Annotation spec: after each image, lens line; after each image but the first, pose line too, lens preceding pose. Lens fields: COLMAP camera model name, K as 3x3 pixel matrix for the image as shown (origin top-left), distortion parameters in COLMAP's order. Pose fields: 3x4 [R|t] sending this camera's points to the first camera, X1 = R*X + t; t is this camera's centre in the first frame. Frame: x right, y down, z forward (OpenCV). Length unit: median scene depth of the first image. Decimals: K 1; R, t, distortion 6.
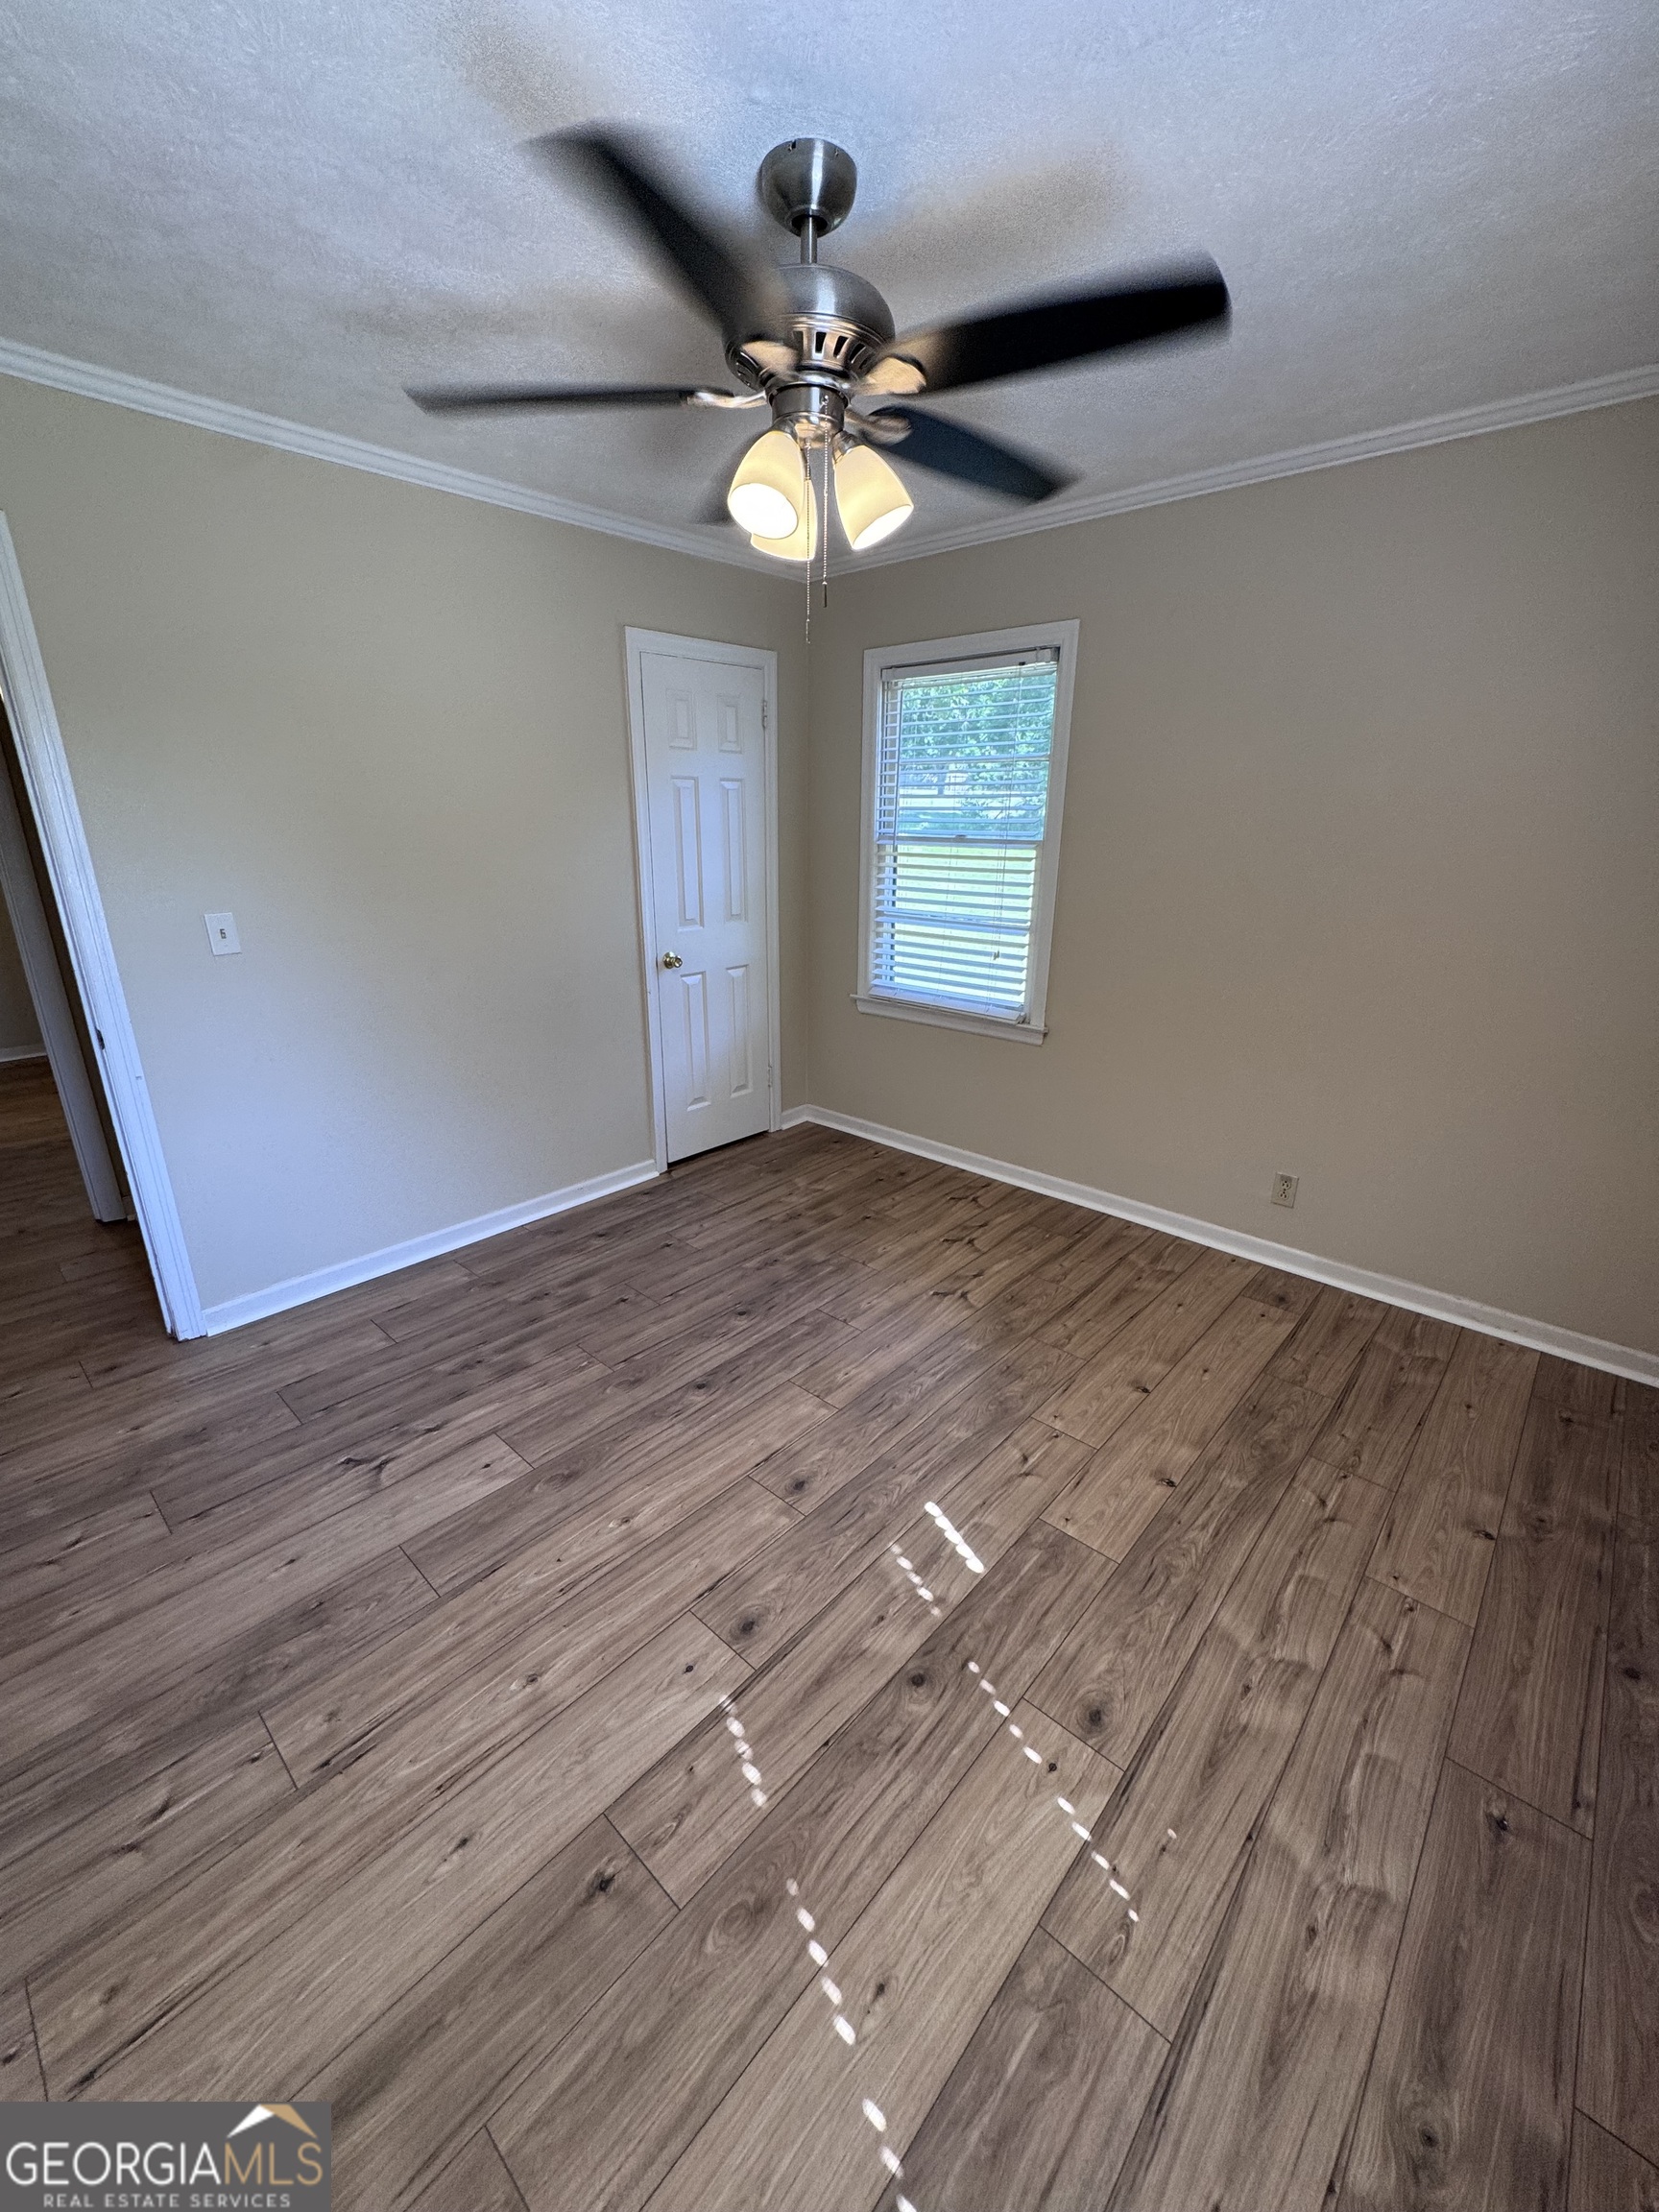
lens RADIAL K [[884.8, 0, 829.5], [0, 884.8, 1106.0], [0, 0, 1]] dist [-0.004260, 0.001111]
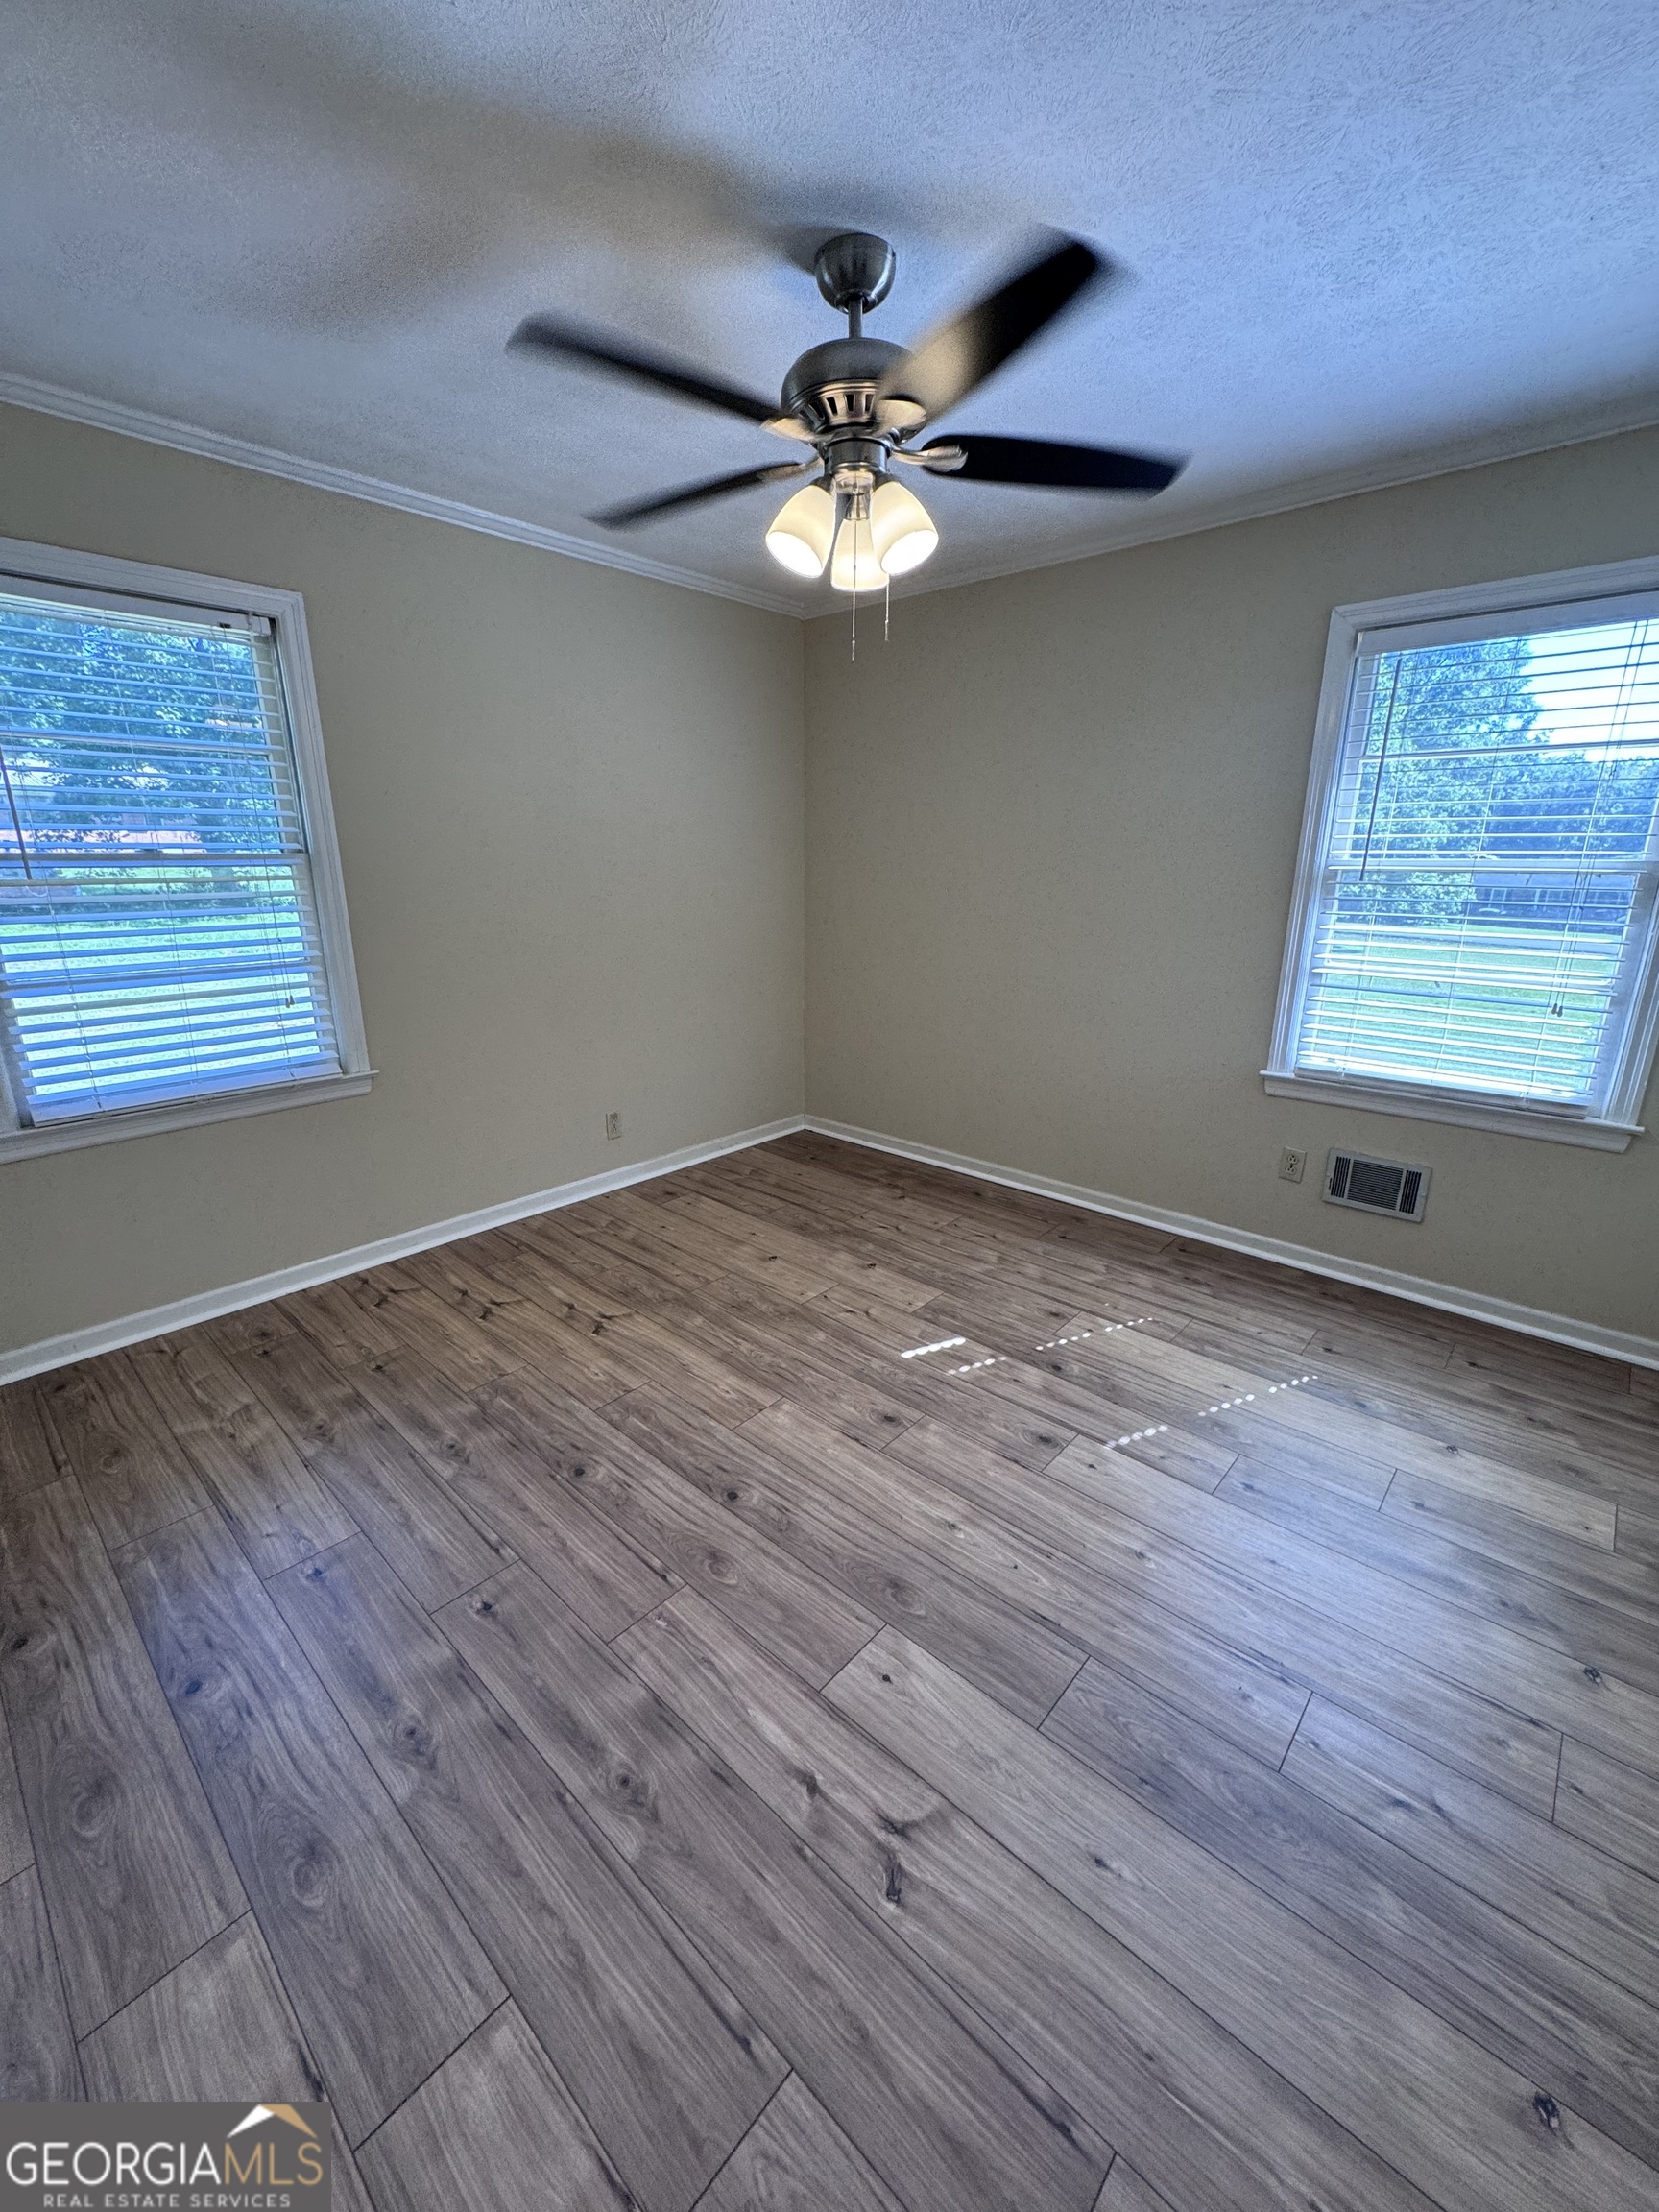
lens RADIAL K [[884.8, 0, 829.5], [0, 884.8, 1106.0], [0, 0, 1]] dist [-0.004260, 0.001111]
pose [[-0.003215, -0.283839, 0.958867, -0.874569], [0.310096, 0.911321, 0.270804, -0.224250], [-0.950700, 0.298211, 0.085087, 0.762153]]
